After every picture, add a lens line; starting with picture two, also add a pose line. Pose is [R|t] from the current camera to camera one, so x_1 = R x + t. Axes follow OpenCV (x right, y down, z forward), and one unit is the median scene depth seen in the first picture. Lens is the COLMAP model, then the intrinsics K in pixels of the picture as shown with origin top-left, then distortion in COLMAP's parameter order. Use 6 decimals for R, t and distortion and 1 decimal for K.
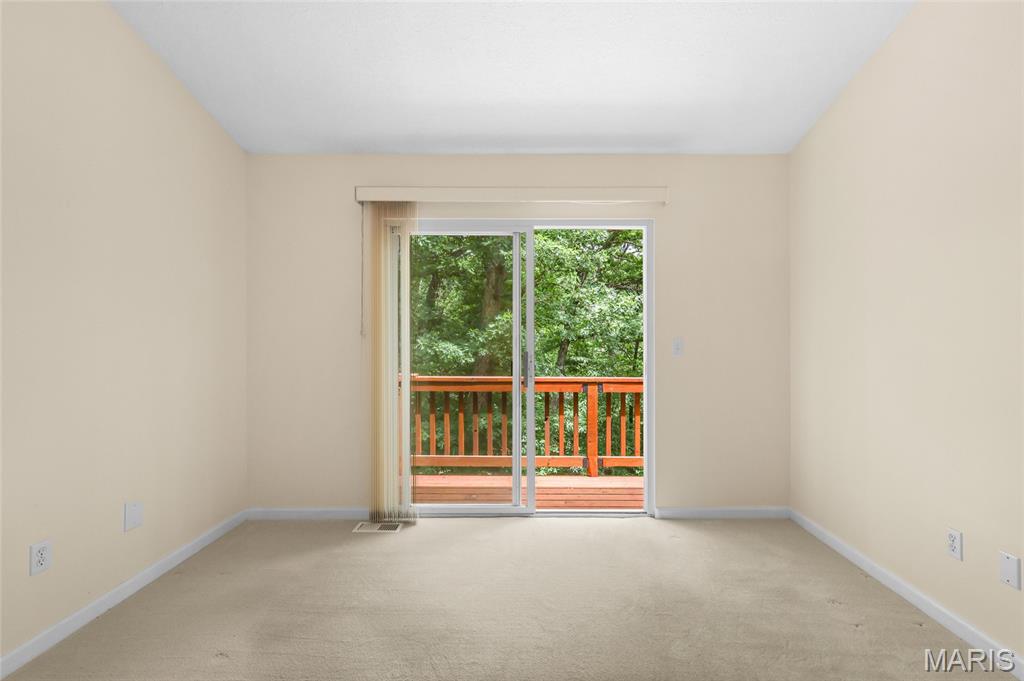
lens RADIAL K [[447.1, 0, 512.0], [0, 447.1, 340.5], [0, 0, 1]] dist [-0.002848, -0.000218]
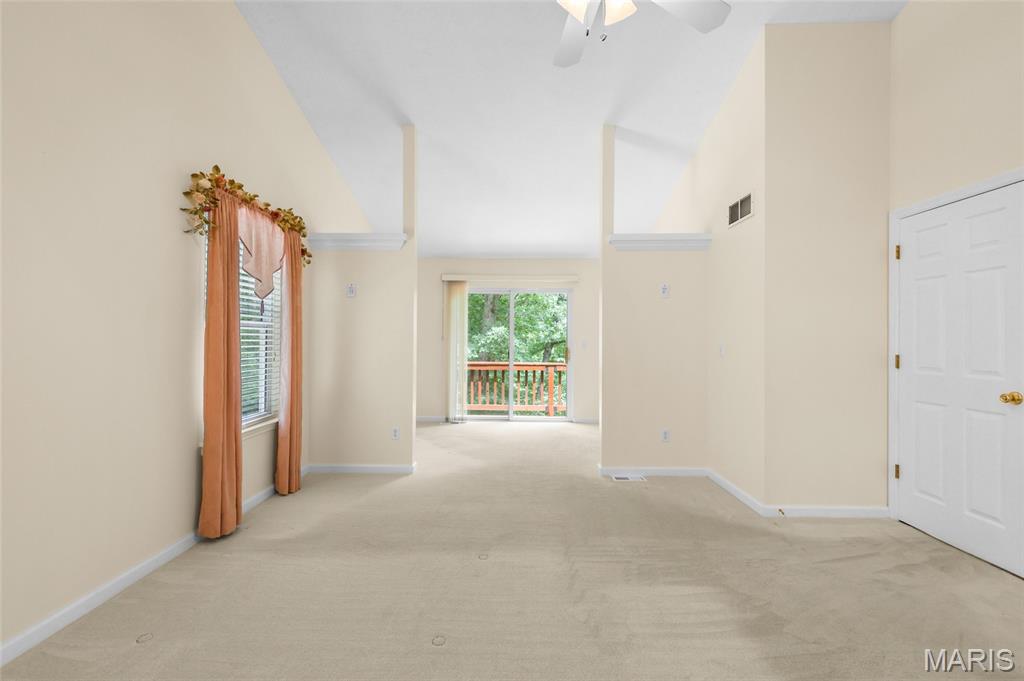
lens RADIAL K [[447.1, 0, 512.0], [0, 447.1, 340.5], [0, 0, 1]] dist [-0.002848, -0.000218]
pose [[0.999558, 0.010679, 0.027744, -0.035725], [-0.010491, 0.999921, -0.006913, 0.004175], [-0.027816, 0.006619, 0.999591, -0.846984]]
